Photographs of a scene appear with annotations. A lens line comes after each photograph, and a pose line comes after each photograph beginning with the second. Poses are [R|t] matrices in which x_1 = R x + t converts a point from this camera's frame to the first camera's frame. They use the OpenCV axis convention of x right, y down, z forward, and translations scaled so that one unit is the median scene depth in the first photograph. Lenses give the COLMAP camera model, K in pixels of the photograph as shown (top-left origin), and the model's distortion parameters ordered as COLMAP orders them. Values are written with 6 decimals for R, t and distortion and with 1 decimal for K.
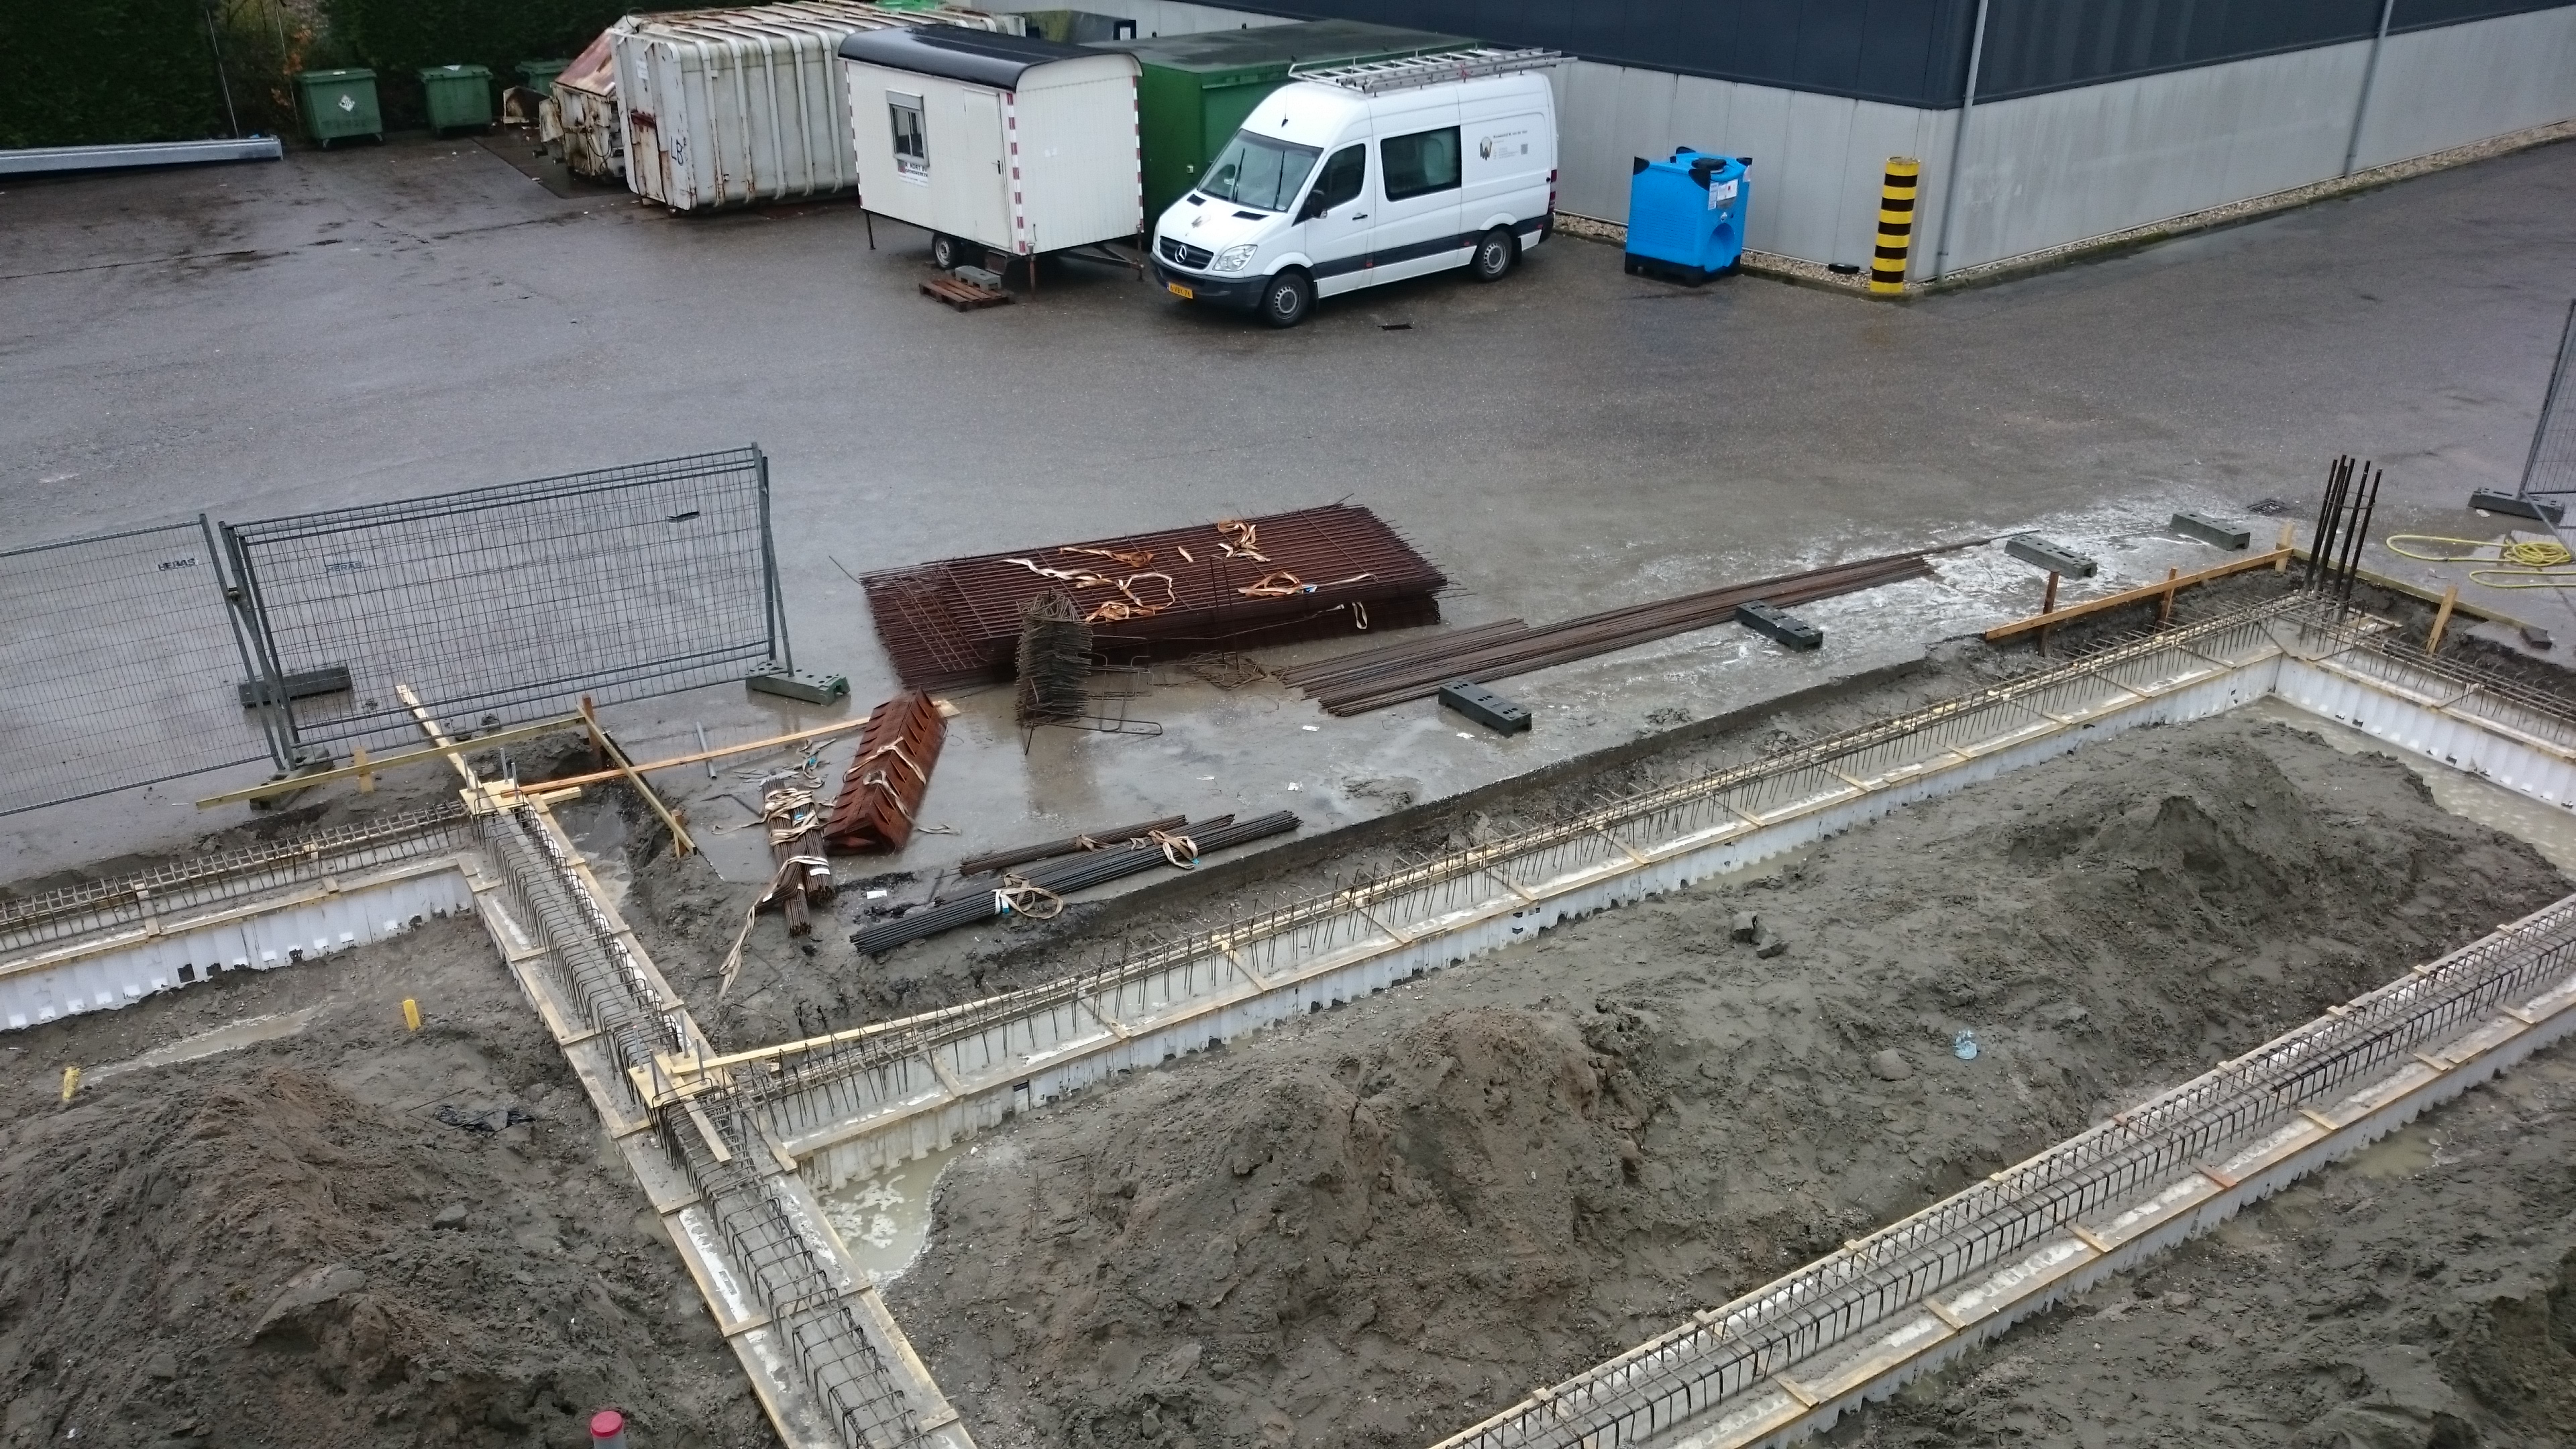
lens RADIAL K [[1954.7, 0, 1236.7], [0, 1954.7, 729.9], [0, 0, 1]] dist [0.059667, -0.145804]
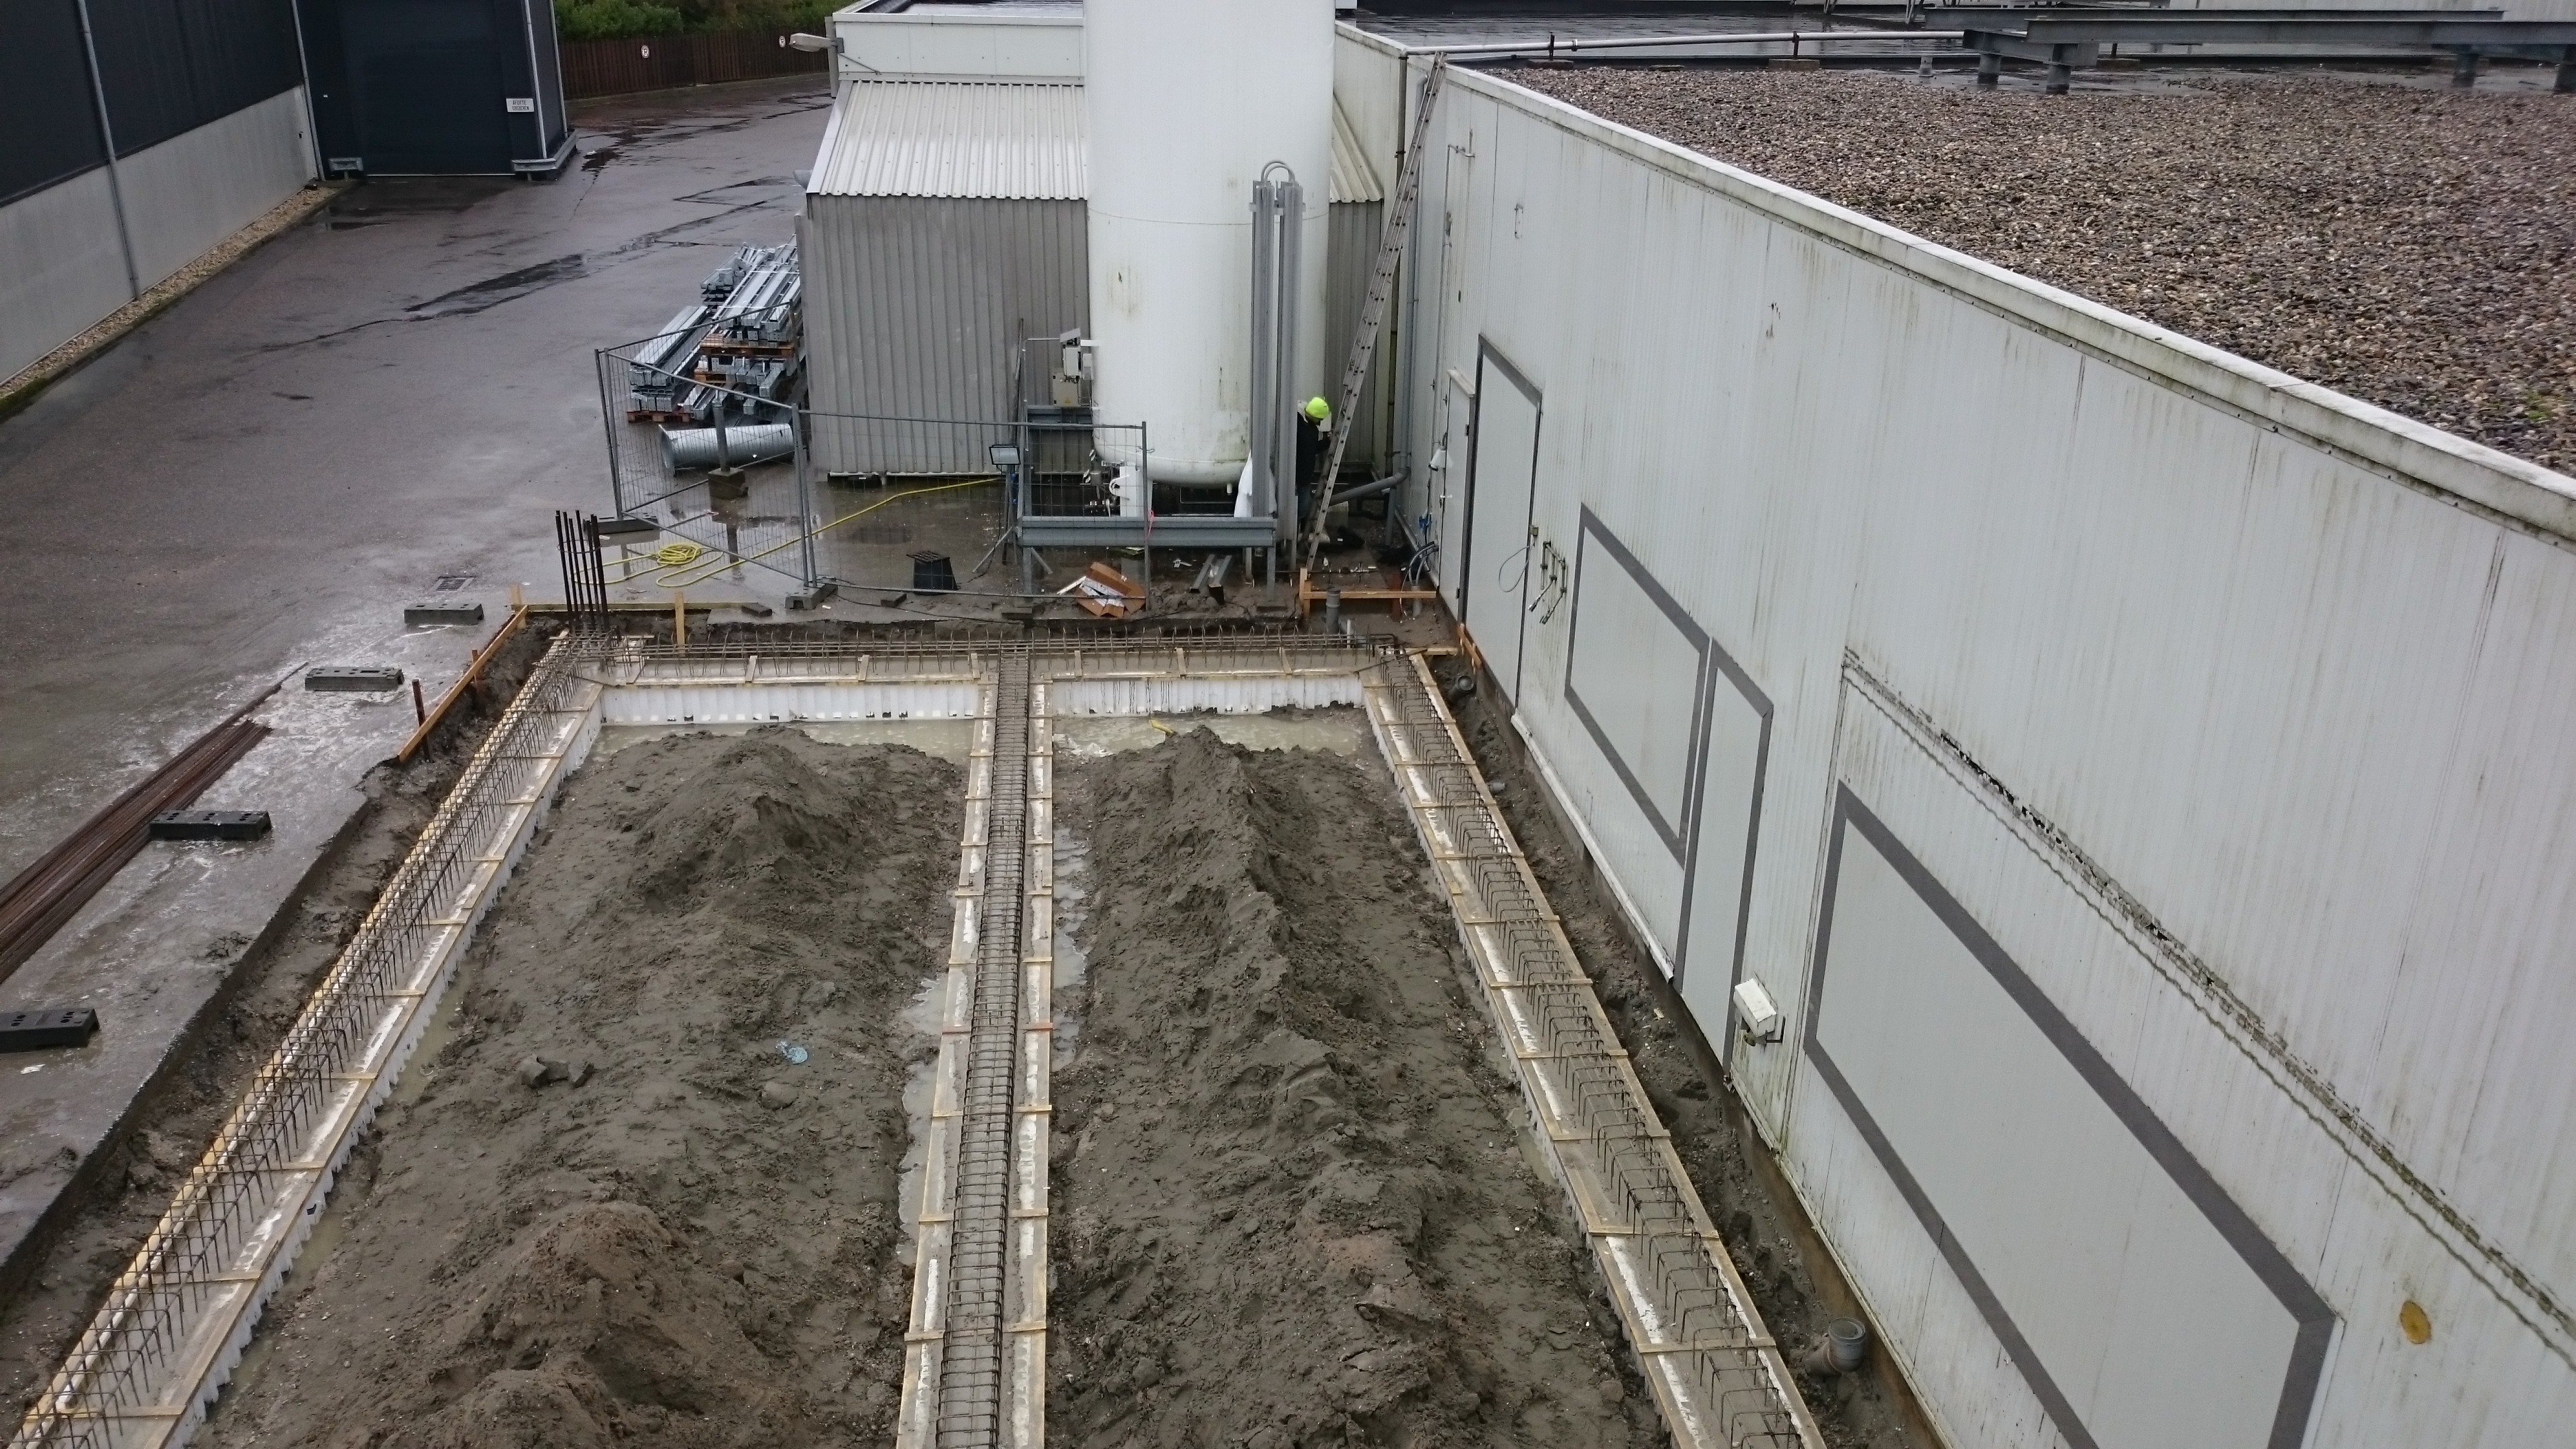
lens RADIAL K [[1954.7, 0, 1236.7], [0, 1954.7, 729.9], [0, 0, 1]] dist [0.059667, -0.145804]
pose [[0.419109, -0.321825, 0.848986, -0.290919], [0.369973, 0.914452, 0.164002, -0.068372], [-0.829137, 0.245368, 0.502322, 0.135019]]
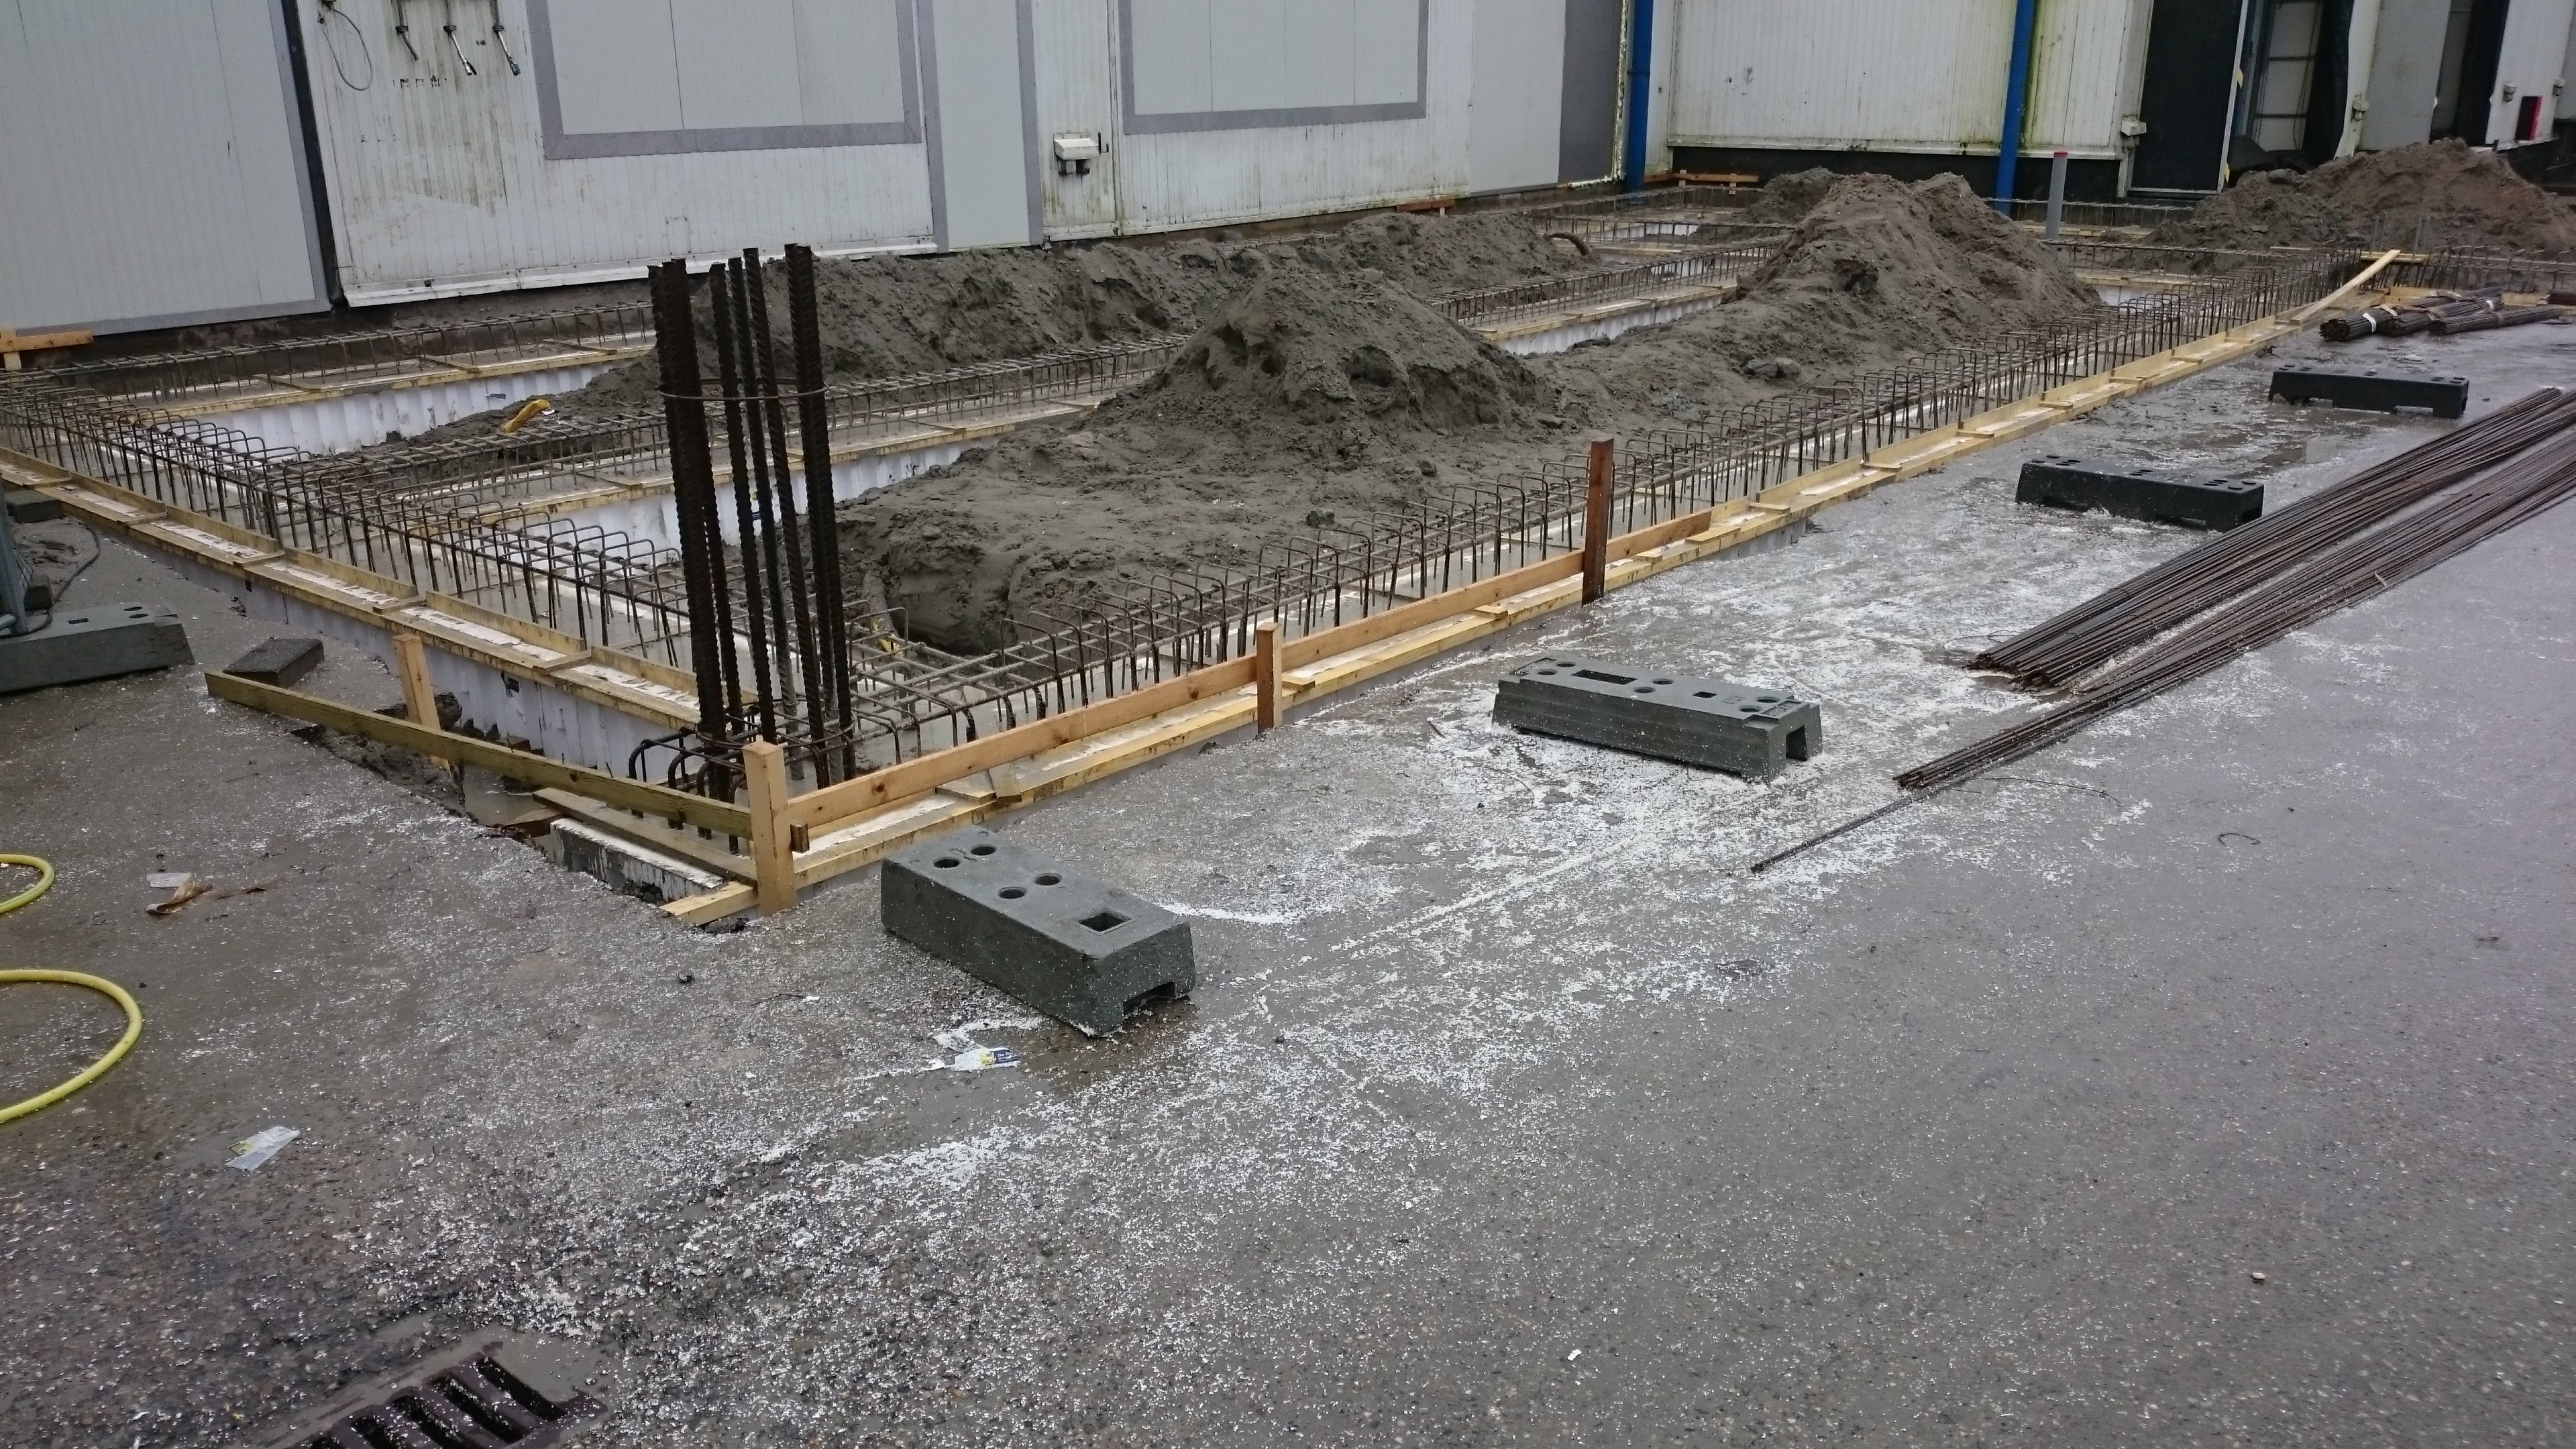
lens RADIAL K [[1954.7, 0, 1236.7], [0, 1954.7, 729.9], [0, 0, 1]] dist [0.059667, -0.145804]
pose [[-0.952441, 0.122602, -0.278972, 0.609090], [-0.111270, 0.712346, 0.692952, -0.304968], [0.283682, 0.691037, -0.664825, 1.295739]]
